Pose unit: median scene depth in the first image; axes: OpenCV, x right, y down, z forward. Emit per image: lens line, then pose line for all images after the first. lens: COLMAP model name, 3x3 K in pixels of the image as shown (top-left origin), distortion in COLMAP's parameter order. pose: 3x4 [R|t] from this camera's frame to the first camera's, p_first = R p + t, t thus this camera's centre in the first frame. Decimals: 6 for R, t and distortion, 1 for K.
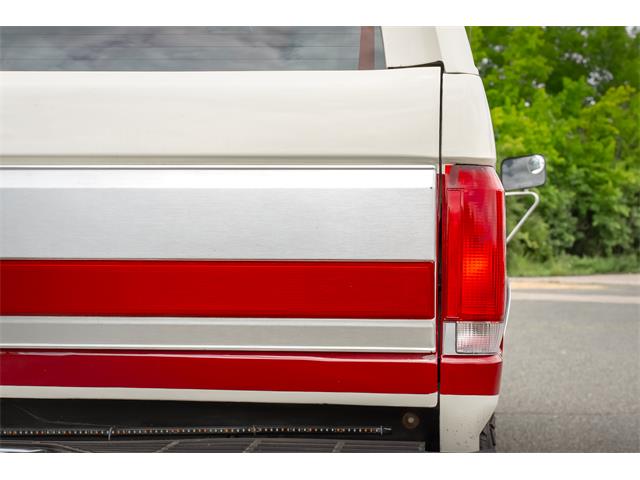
lens RADIAL K [[1005.4, 0, 320.1], [0, 1005.4, 241.2], [0, 0, 1]] dist [-0.019141, 0.000000]
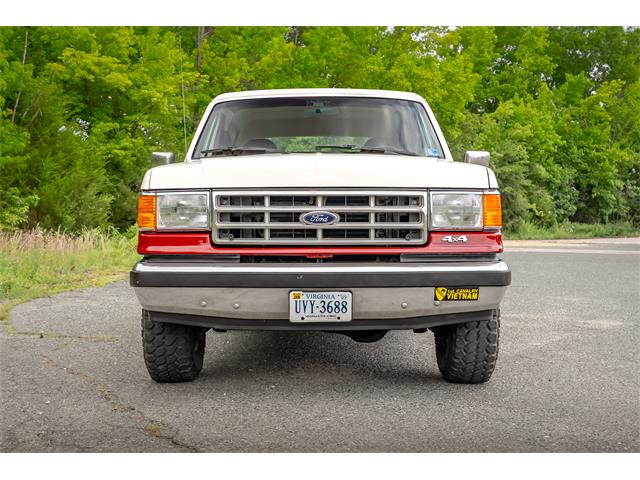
lens RADIAL K [[962.7, 0, 320.0], [0, 962.7, 233.4], [0, 0, 1]] dist [-0.005410, 0.000000]
pose [[0.999309, -0.010645, -0.035620, -0.010360], [0.011276, 0.999783, 0.017539, 0.004032], [0.035426, -0.017929, 0.999211, -0.152917]]
